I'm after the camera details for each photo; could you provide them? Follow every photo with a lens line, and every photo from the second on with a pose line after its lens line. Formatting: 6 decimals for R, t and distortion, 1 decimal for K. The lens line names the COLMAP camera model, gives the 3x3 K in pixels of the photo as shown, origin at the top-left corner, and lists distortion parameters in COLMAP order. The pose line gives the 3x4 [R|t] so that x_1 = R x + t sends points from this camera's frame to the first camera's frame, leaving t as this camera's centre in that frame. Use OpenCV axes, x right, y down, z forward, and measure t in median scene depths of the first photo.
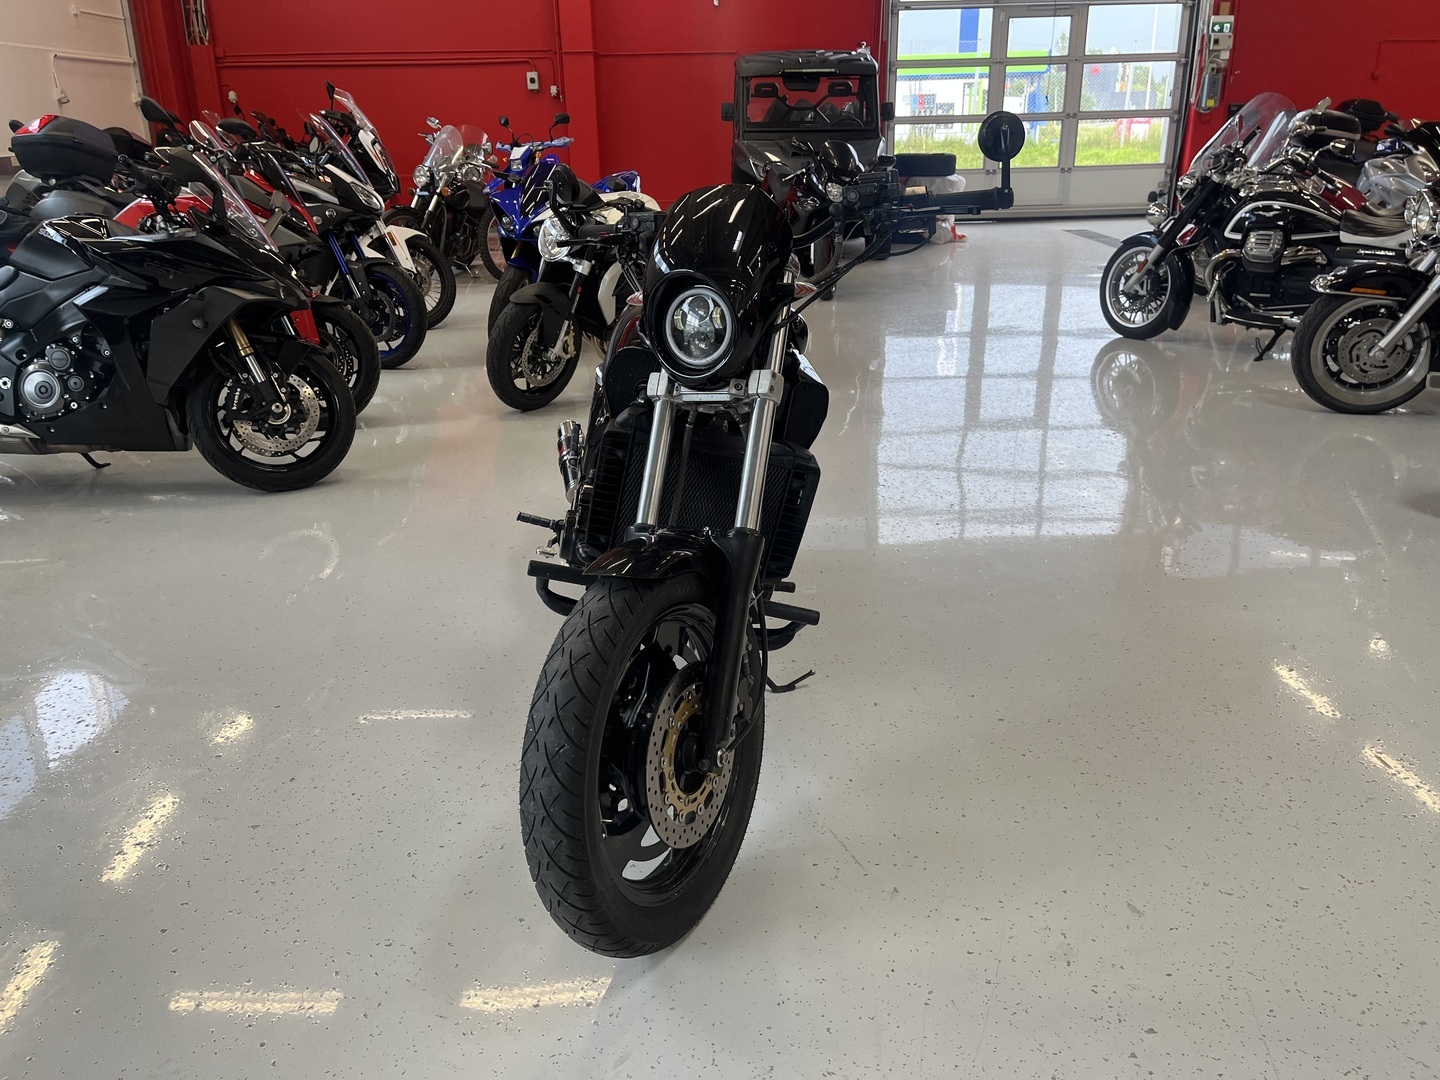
lens RADIAL K [[1104.0, 0, 715.2], [0, 1104.0, 521.2], [0, 0, 1]] dist [0.047353, -0.079578]
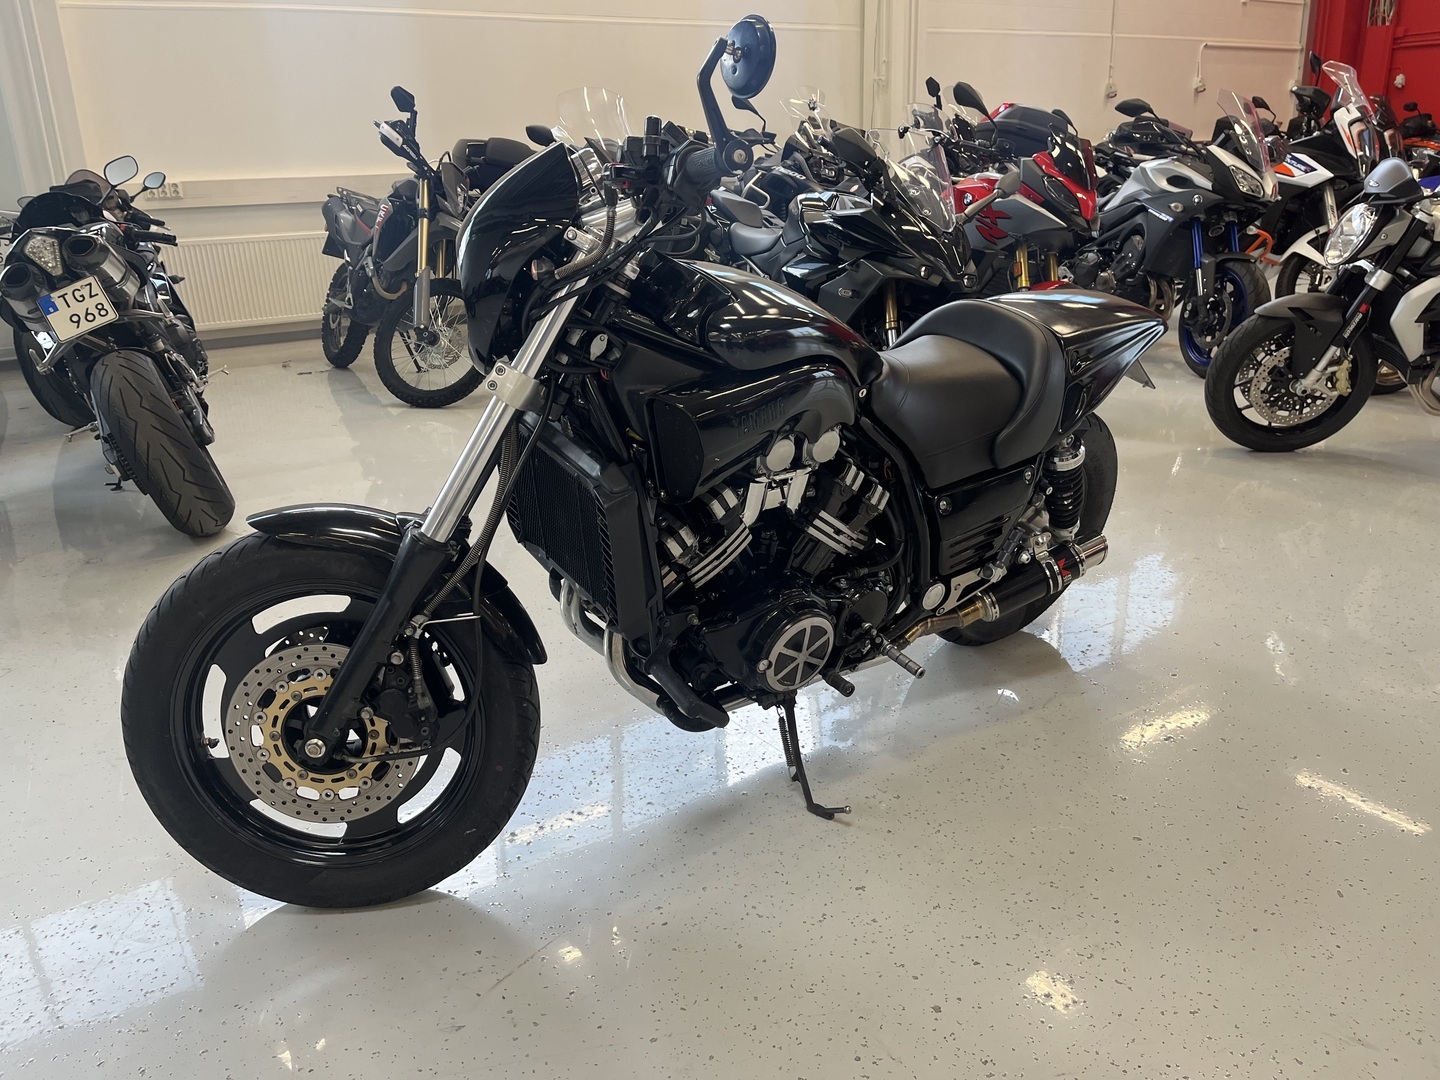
lens RADIAL K [[1104.0, 0, 715.2], [0, 1104.0, 521.2], [0, 0, 1]] dist [0.047353, -0.079578]
pose [[0.544344, 0.266115, -0.795533, 0.201196], [-0.260703, 0.955054, 0.141090, -0.046700], [0.797322, 0.130597, 0.589255, 0.167578]]
